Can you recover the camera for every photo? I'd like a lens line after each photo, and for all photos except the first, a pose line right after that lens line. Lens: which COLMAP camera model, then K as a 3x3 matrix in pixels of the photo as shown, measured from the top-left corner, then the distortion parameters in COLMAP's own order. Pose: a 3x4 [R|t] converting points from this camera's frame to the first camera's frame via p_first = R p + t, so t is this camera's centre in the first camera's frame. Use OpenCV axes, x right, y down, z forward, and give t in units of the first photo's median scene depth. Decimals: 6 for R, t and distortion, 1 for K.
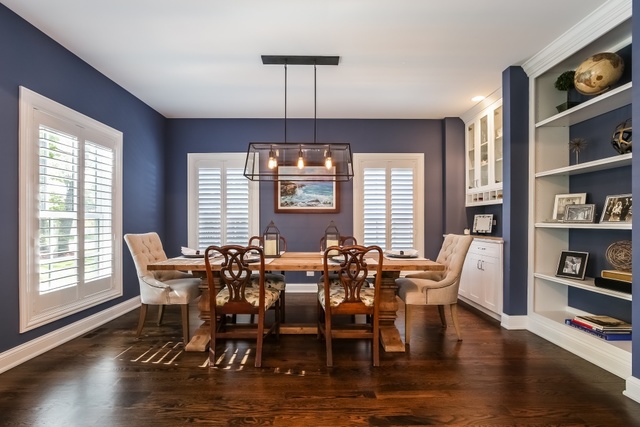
lens RADIAL K [[294.5, 0, 316.7], [0, 294.5, 221.4], [0, 0, 1]] dist [-0.002406, -0.000348]
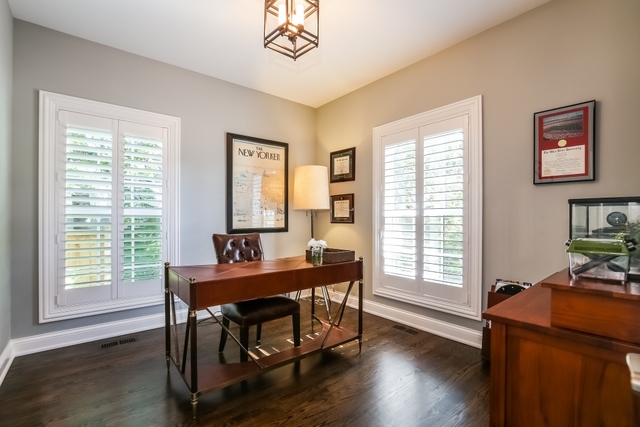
lens RADIAL K [[294.5, 0, 320.2], [0, 294.5, 218.0], [0, 0, 1]] dist [-0.002406, -0.000348]
pose [[-0.782012, -0.002001, -0.623261, 0.082641], [0.002745, 0.999974, -0.006654, 0.003013], [0.623258, -0.006914, -0.781986, 1.251275]]
